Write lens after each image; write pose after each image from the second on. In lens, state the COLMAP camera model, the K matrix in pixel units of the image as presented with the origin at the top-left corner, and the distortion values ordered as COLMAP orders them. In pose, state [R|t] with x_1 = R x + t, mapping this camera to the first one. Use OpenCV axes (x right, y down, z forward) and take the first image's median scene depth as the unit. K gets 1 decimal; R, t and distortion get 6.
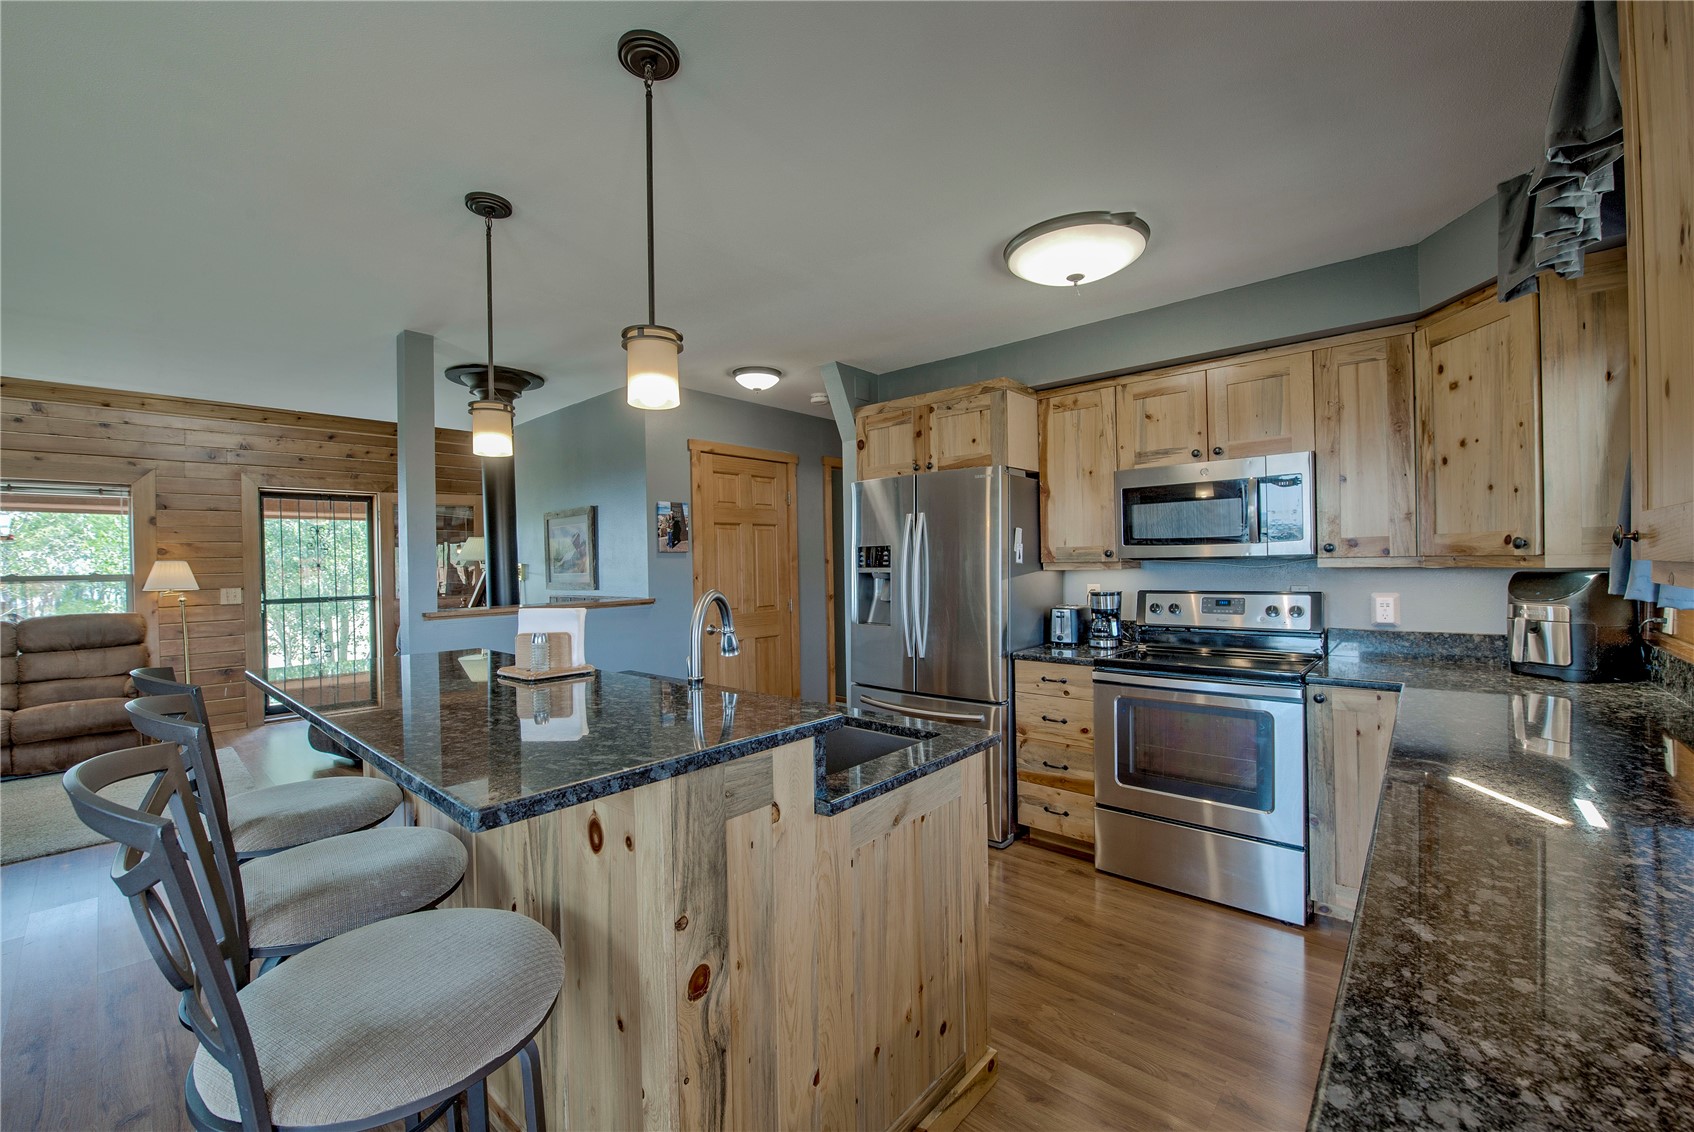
lens RADIAL K [[687.4, 0, 840.1], [0, 687.4, 567.5], [0, 0, 1]] dist [-0.016216, -0.001993]
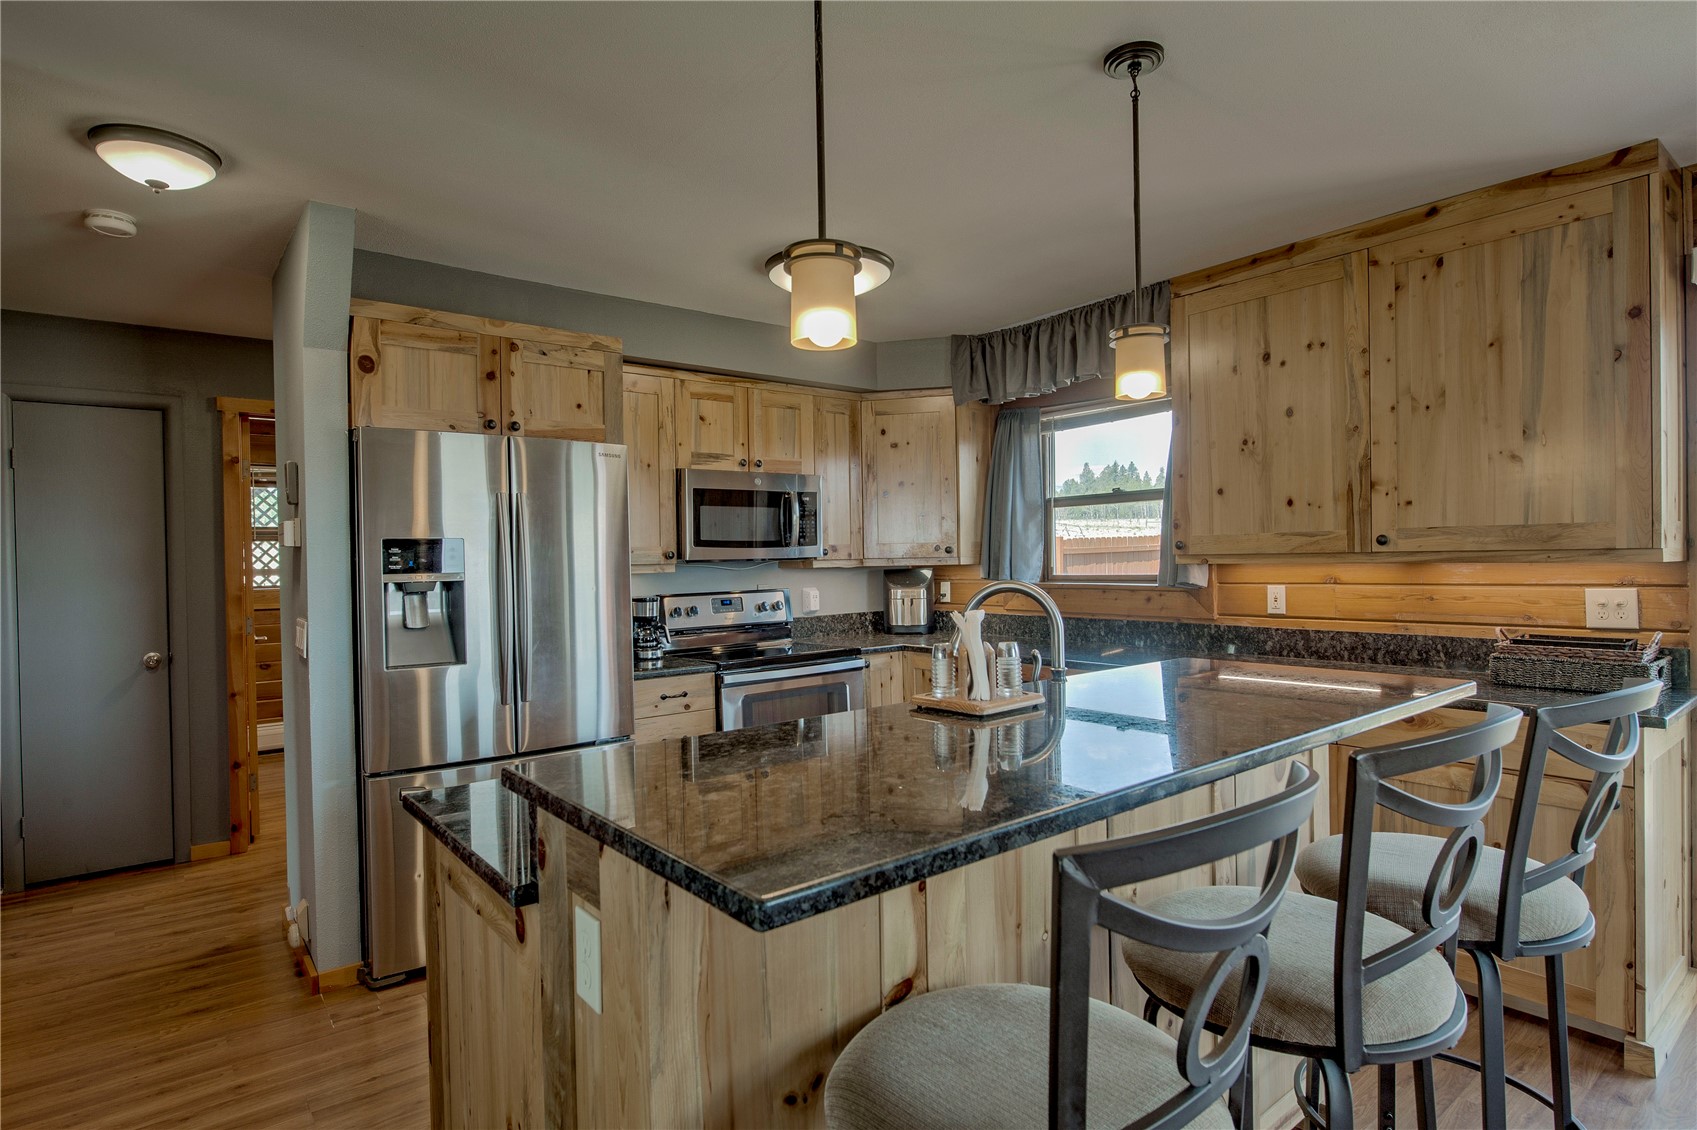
lens RADIAL K [[883.2, 0, 855.1], [0, 883.2, 563.5], [0, 0, 1]] dist [-0.019603, 0.000046]
pose [[0.157890, 0.006668, 0.987434, -0.724684], [0.022488, 0.999694, -0.010346, 0.008621], [-0.987201, 0.023839, 0.157692, 0.538887]]
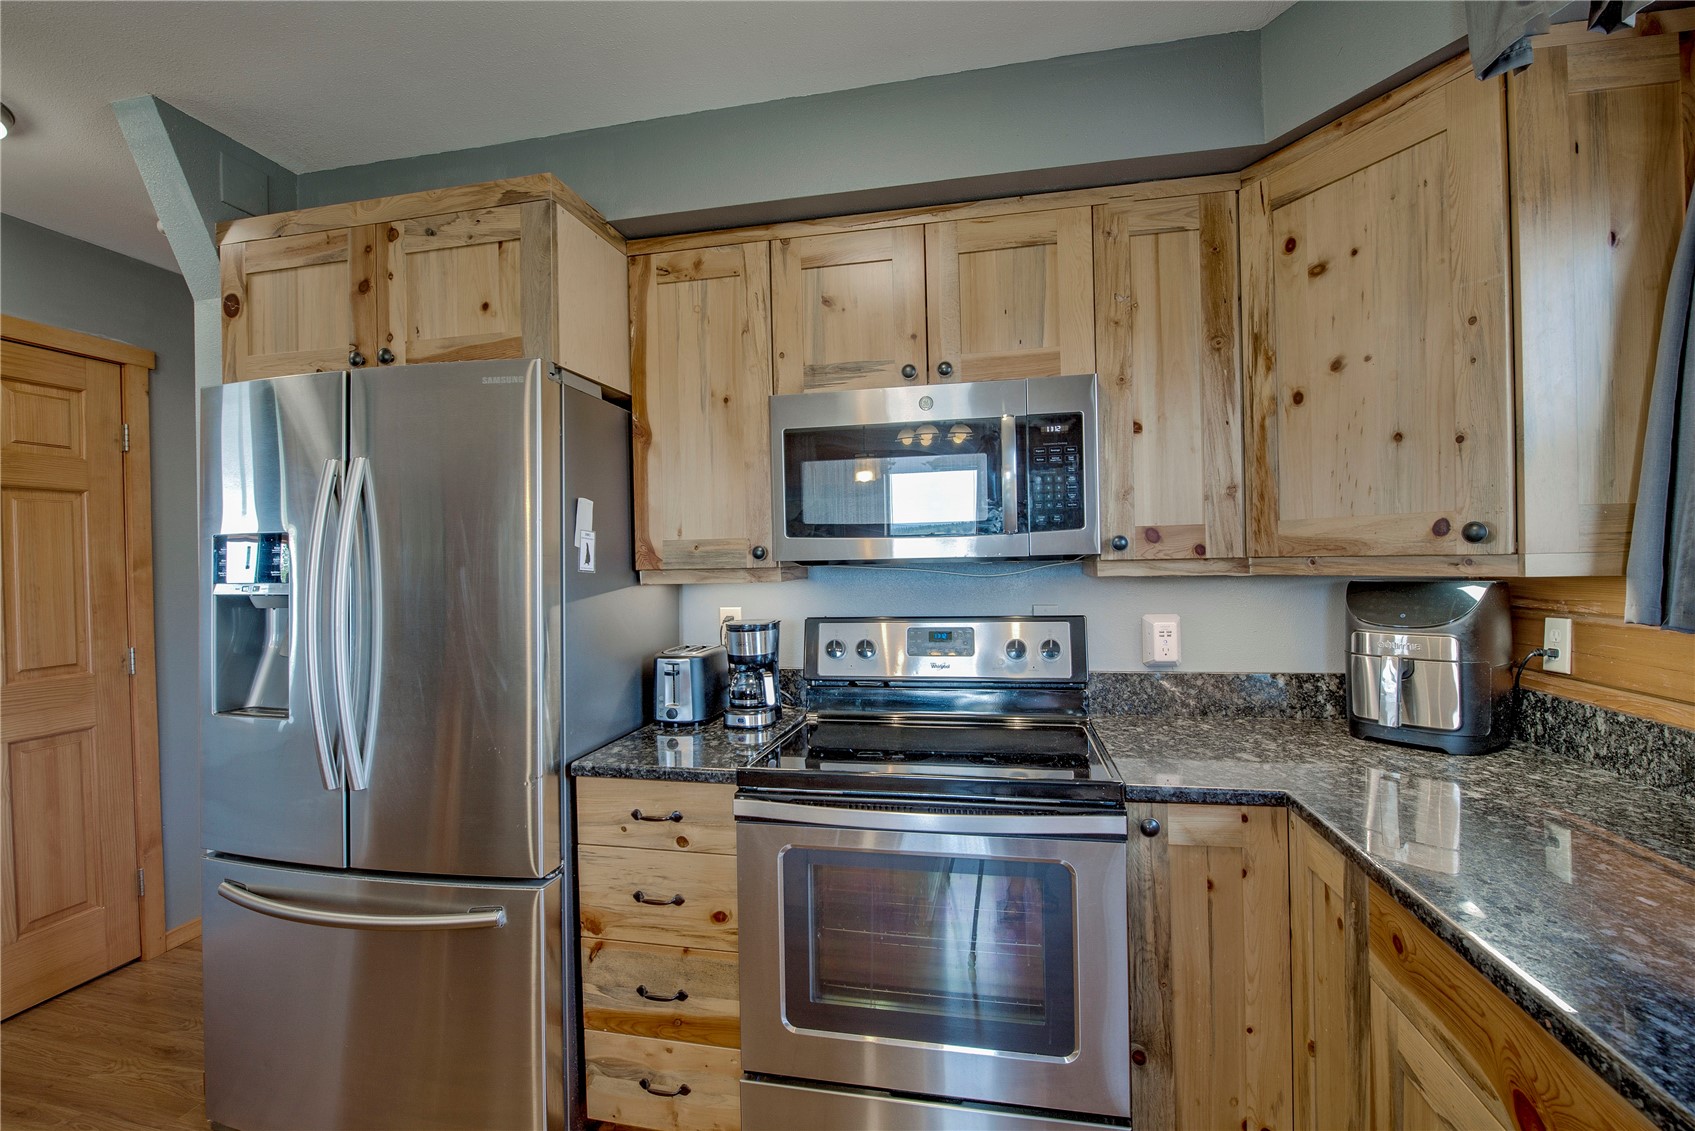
lens RADIAL K [[740.9, 0, 847.0], [0, 740.9, 565.5], [0, 0, 1]] dist [-0.016012, -0.000935]
pose [[0.867365, -0.001855, 0.497668, 0.157816], [0.007316, 0.999933, -0.009023, -0.004603], [-0.497618, 0.011467, 0.867320, 0.448481]]
